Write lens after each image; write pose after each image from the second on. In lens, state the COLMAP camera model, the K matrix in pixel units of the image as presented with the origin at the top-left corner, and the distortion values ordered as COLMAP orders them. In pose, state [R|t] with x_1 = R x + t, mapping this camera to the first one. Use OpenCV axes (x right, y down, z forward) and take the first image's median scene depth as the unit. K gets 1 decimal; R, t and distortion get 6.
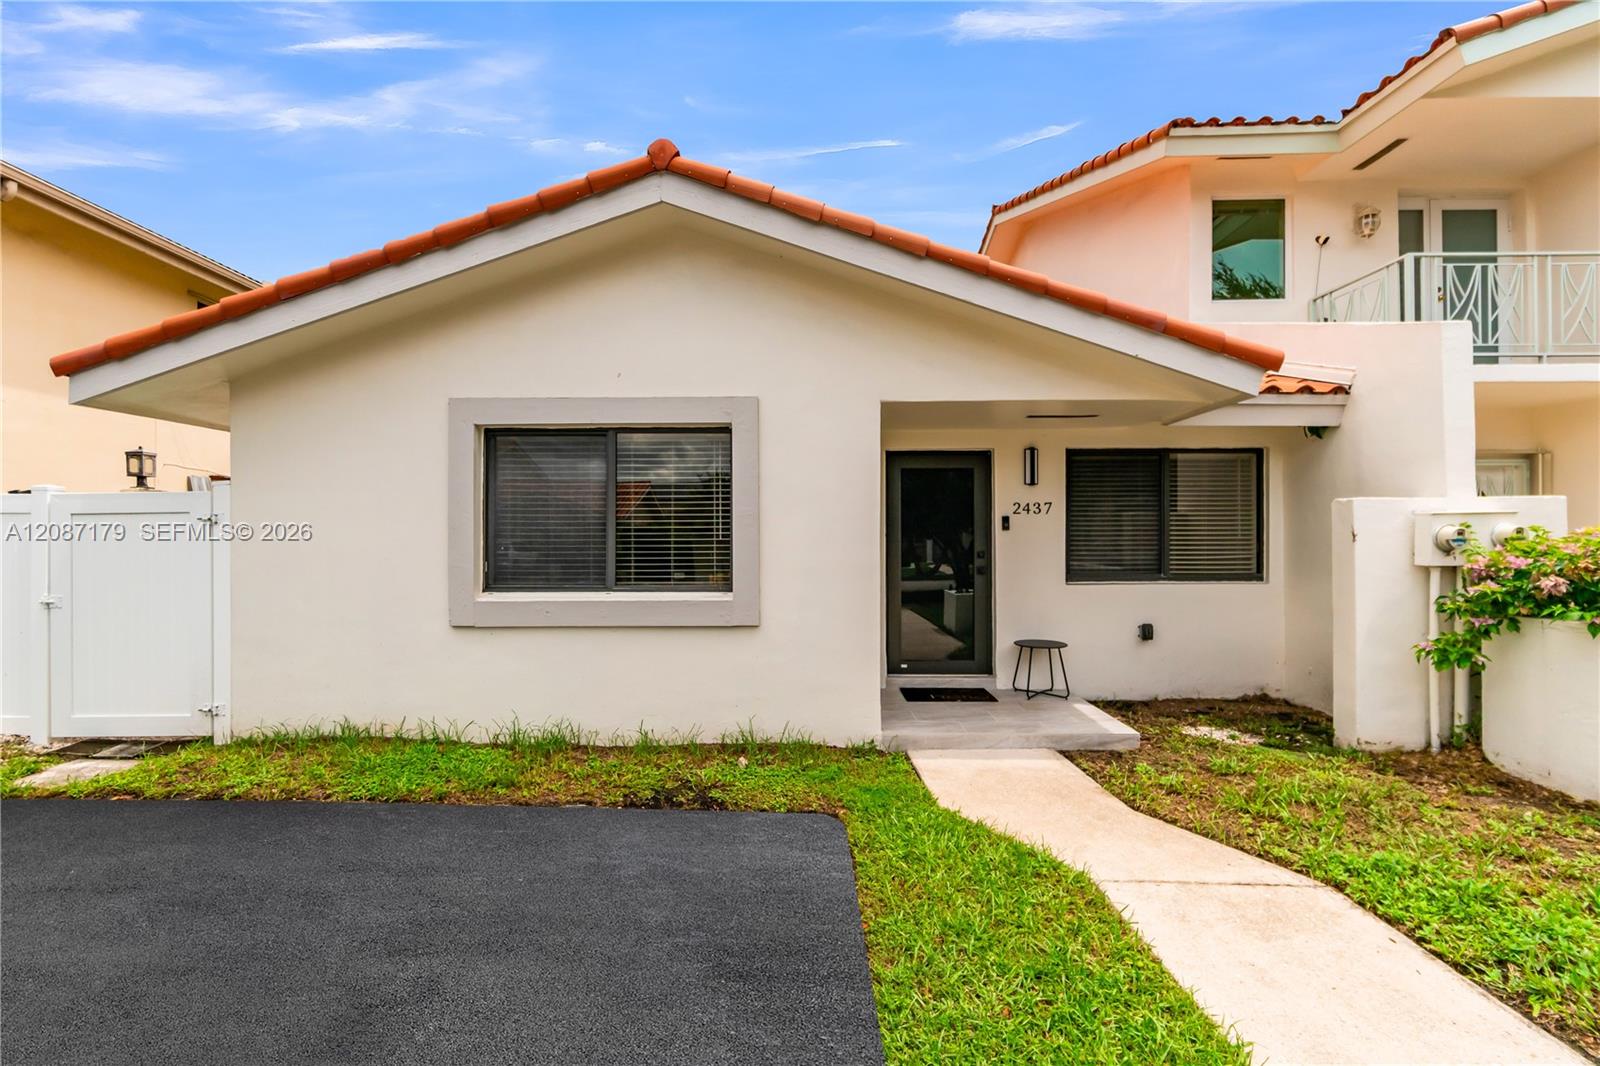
lens RADIAL K [[699.8, 0, 802.3], [0, 699.8, 535.6], [0, 0, 1]] dist [0.002475, -0.000177]
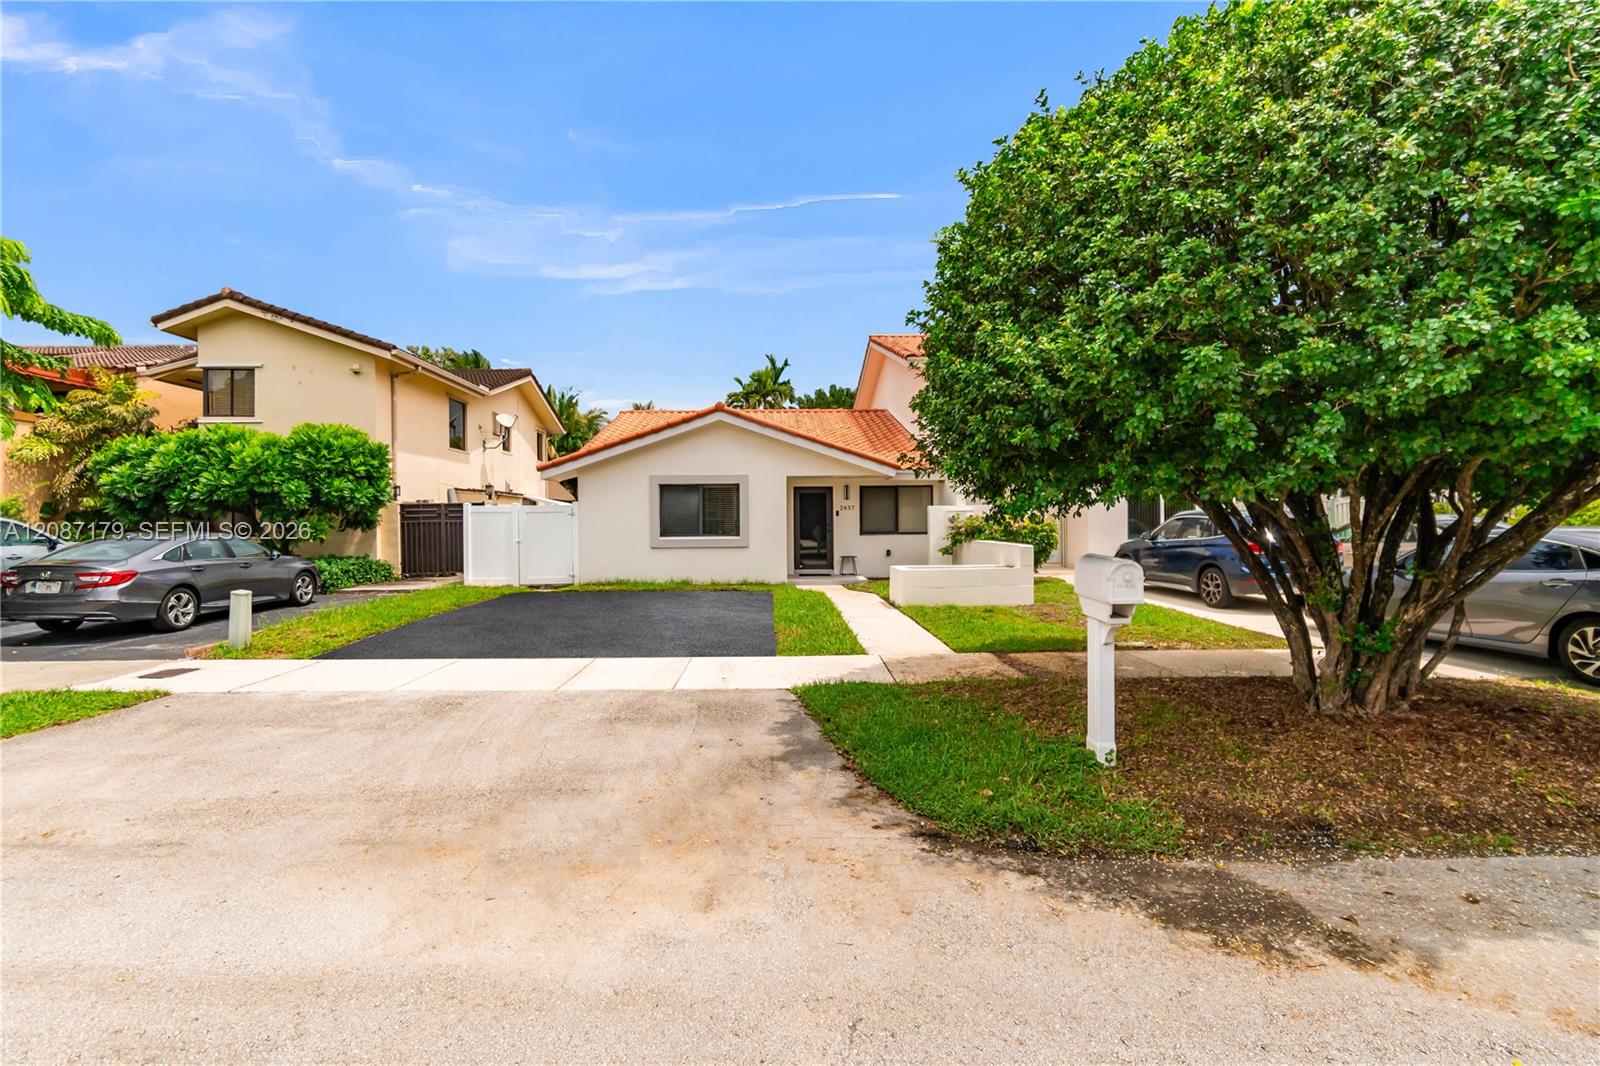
lens RADIAL K [[699.8, 0, 795.4], [0, 699.8, 528.7], [0, 0, 1]] dist [0.002475, -0.000177]
pose [[0.999430, -0.005675, 0.033289, 0.040380], [0.005246, 0.999902, 0.012949, 0.006093], [-0.033359, -0.012767, 0.999362, -1.854221]]
